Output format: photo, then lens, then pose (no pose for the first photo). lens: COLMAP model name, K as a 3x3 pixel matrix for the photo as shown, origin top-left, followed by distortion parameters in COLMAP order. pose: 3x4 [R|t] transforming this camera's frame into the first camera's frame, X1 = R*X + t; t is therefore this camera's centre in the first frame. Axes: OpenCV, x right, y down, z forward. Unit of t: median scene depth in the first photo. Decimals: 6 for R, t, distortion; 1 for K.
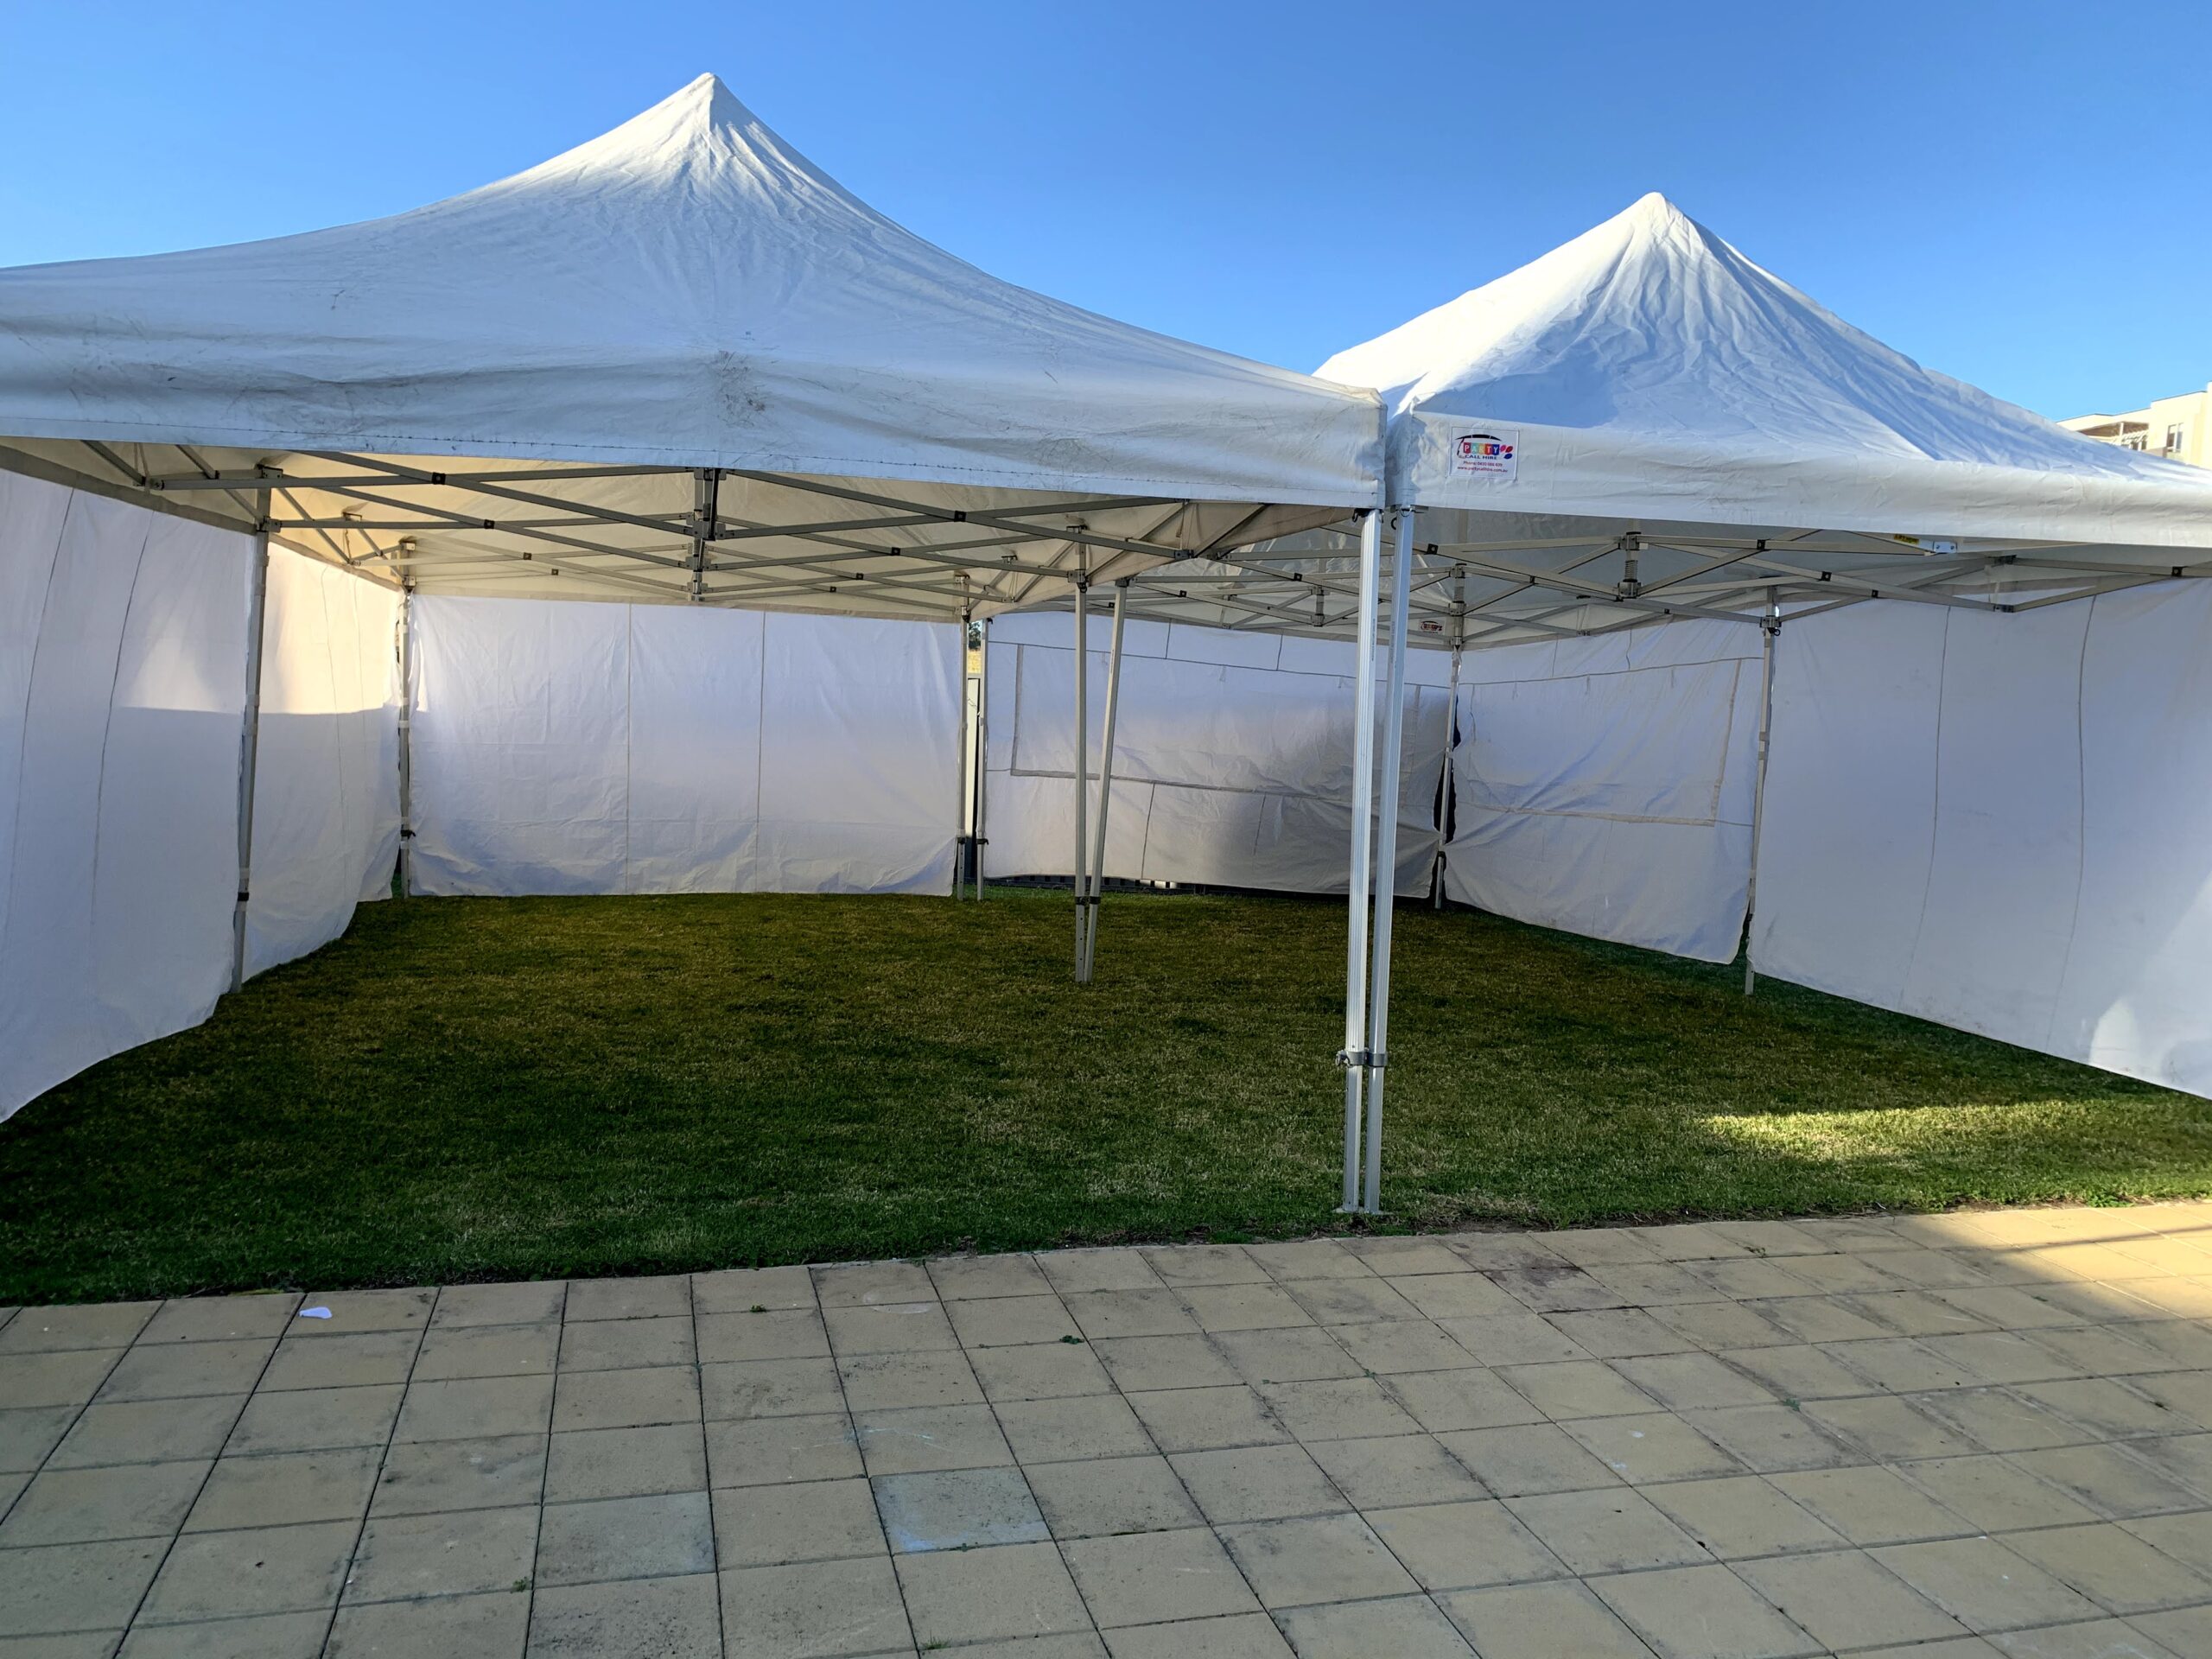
lens RADIAL K [[1675.0, 0, 1126.2], [0, 1675.0, 816.9], [0, 0, 1]] dist [0.033916, -0.028803]
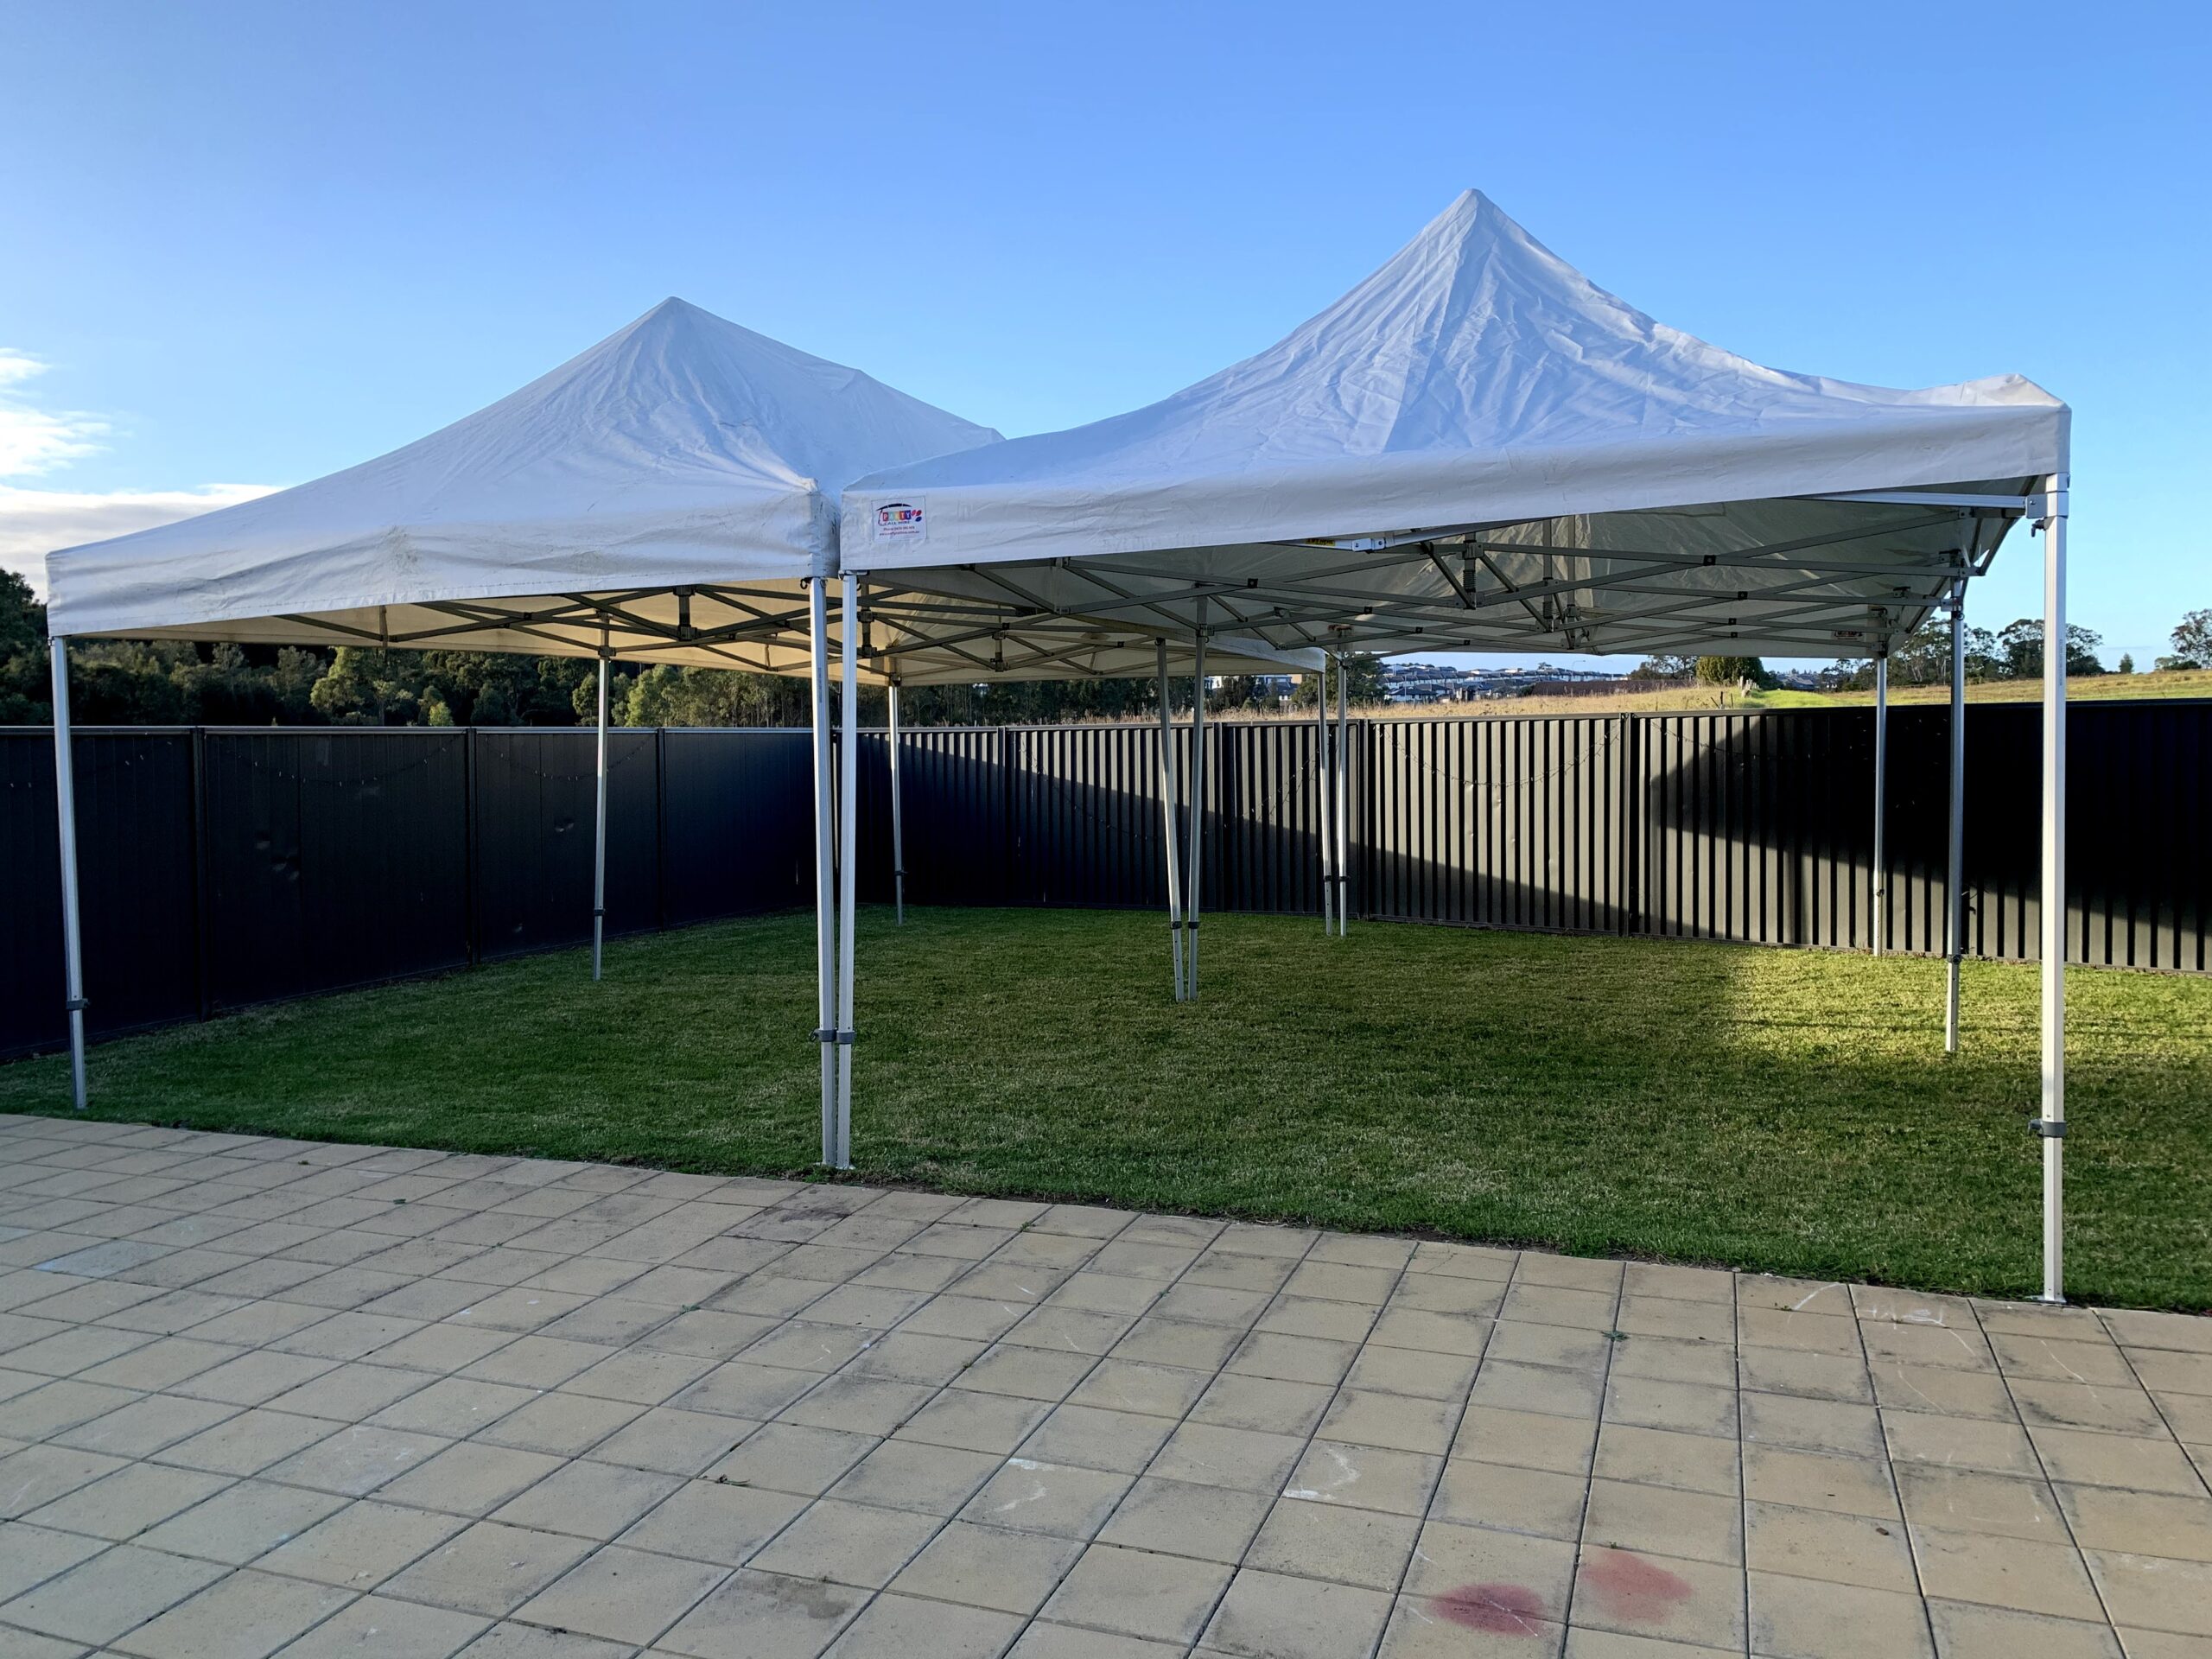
lens RADIAL K [[1675.0, 0, 1116.9], [0, 1675.0, 836.2], [0, 0, 1]] dist [0.033916, -0.028803]
pose [[0.813094, -0.019807, -0.581795, 1.163448], [0.006191, 0.999659, -0.025381, 0.039012], [0.582099, 0.017036, 0.812939, 0.172840]]
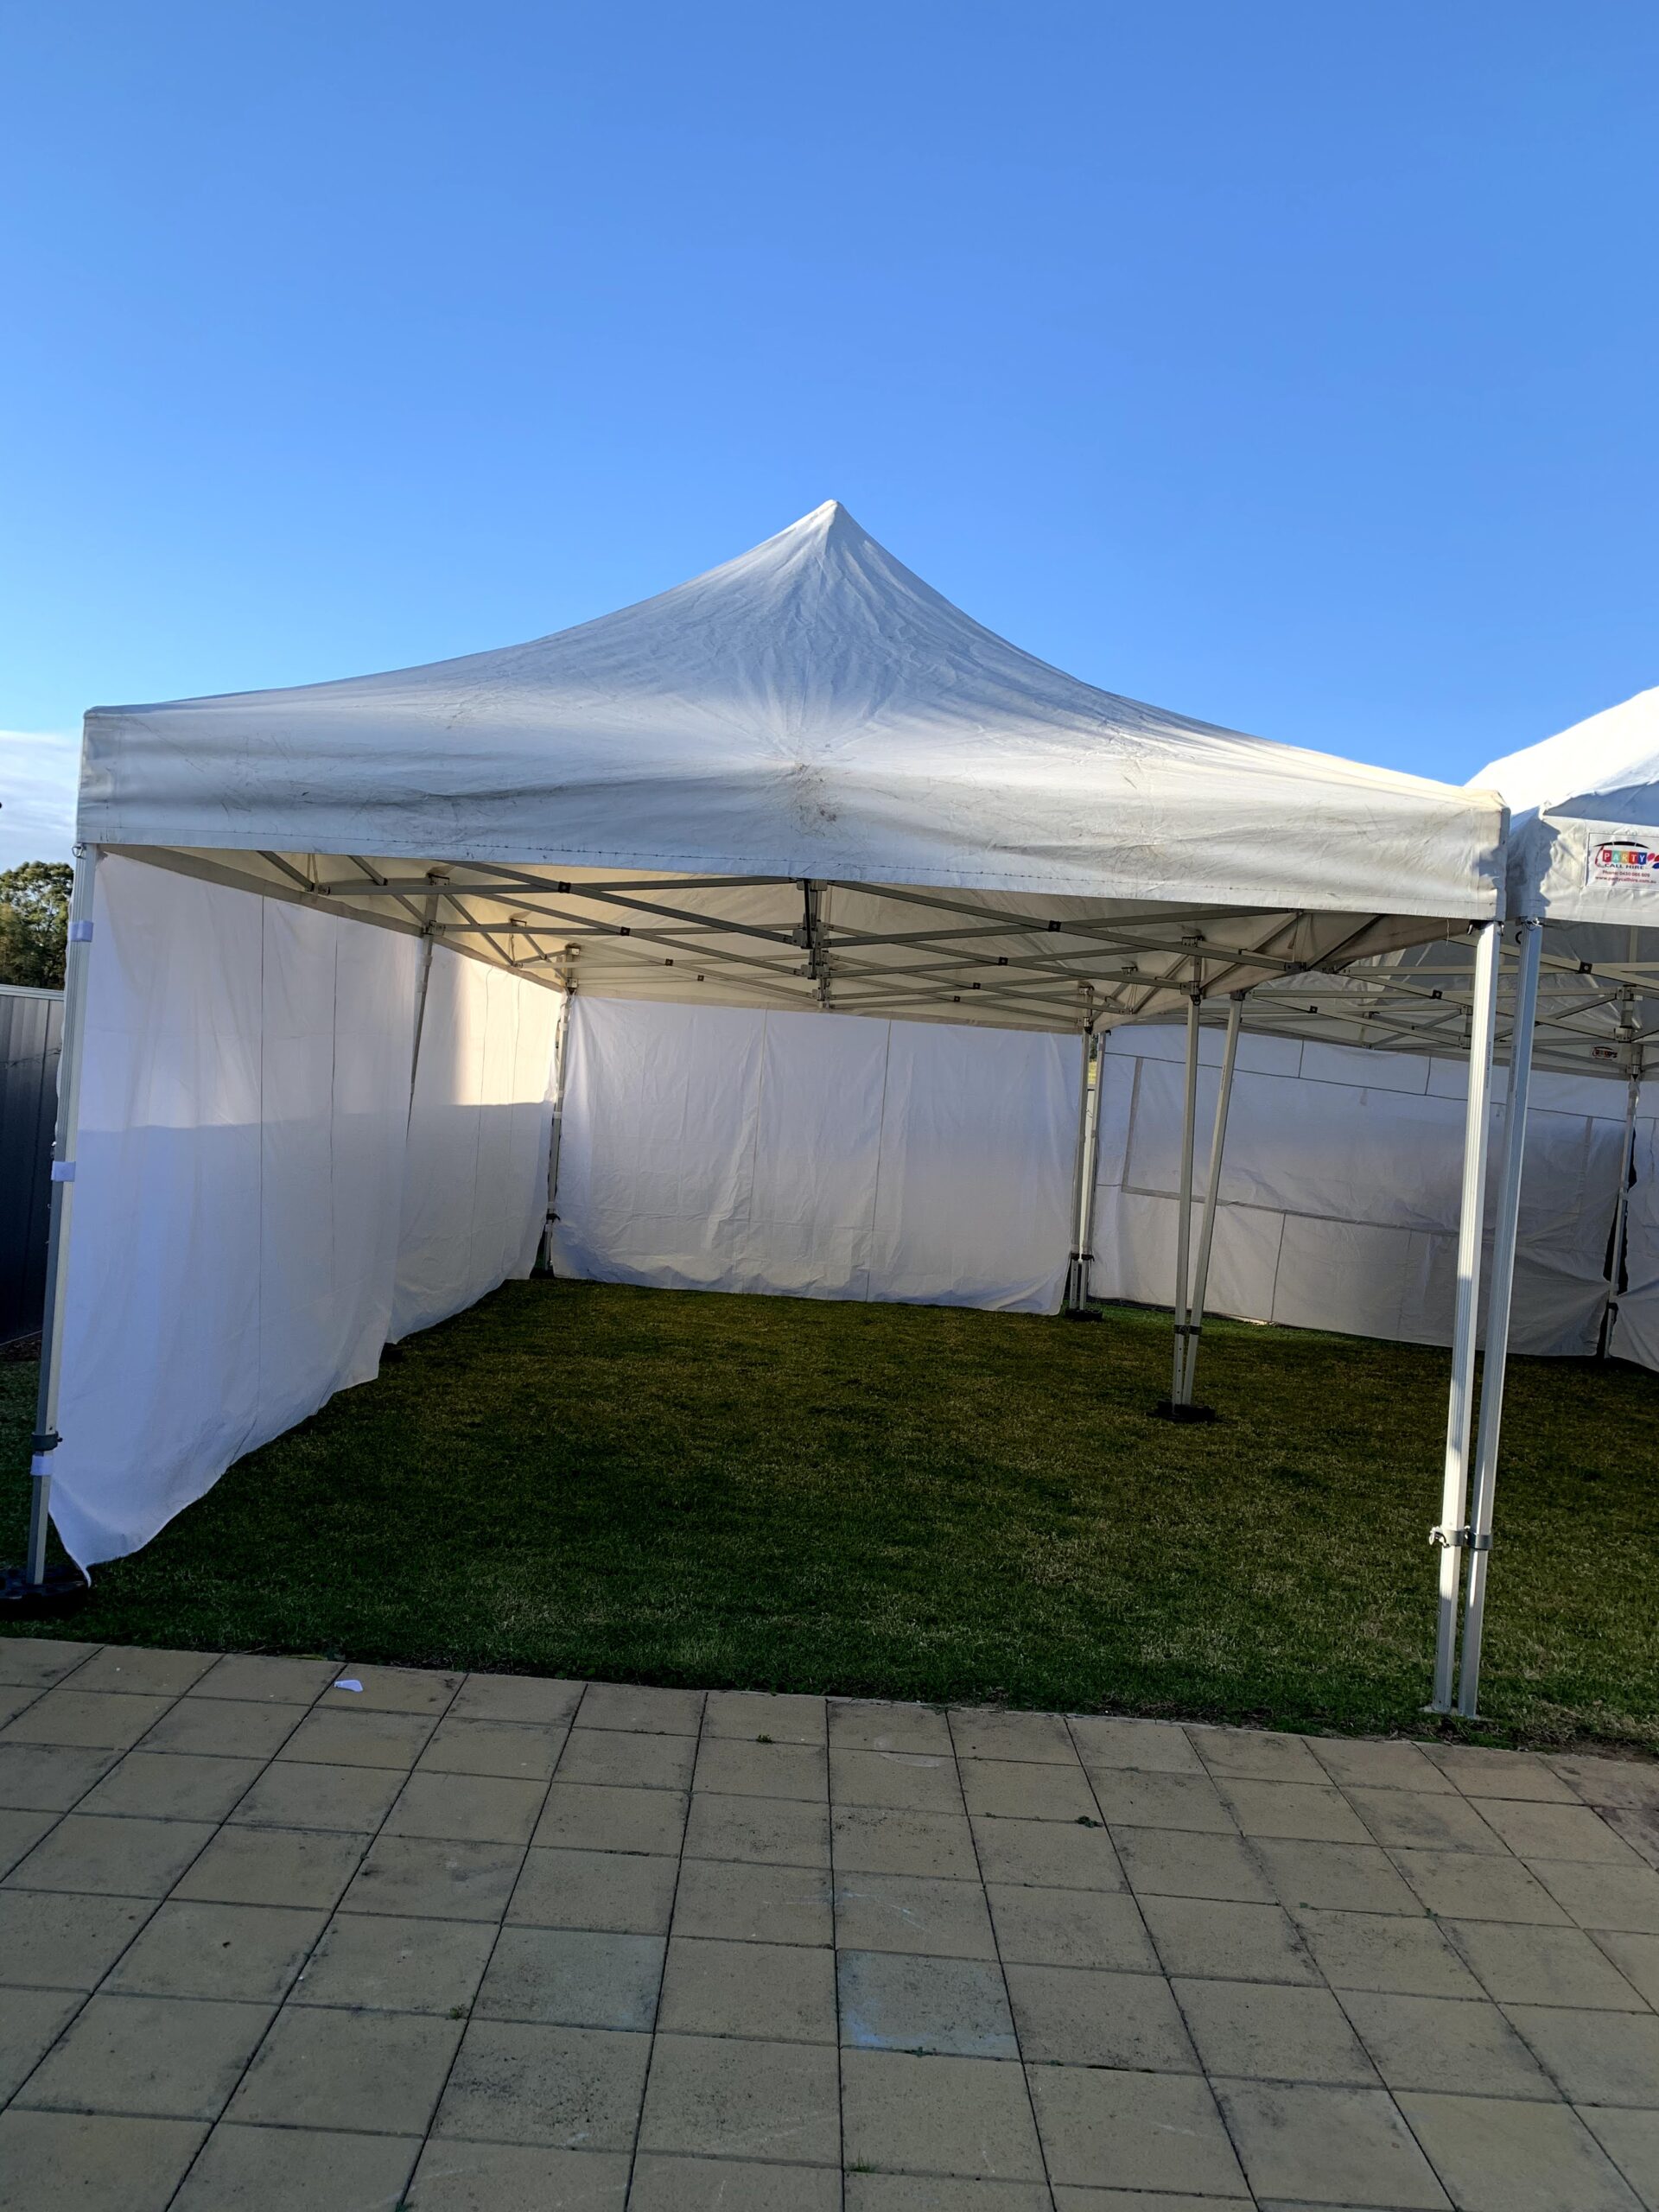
lens RADIAL K [[1675.0, 0, 846.8], [0, 1675.0, 1101.0], [0, 0, 1]] dist [0.033916, -0.028803]
pose [[0.966634, 0.037793, -0.253359, 0.051751], [-0.056670, 0.996100, -0.067625, -0.007037], [0.249815, 0.079727, 0.965006, 0.052431]]
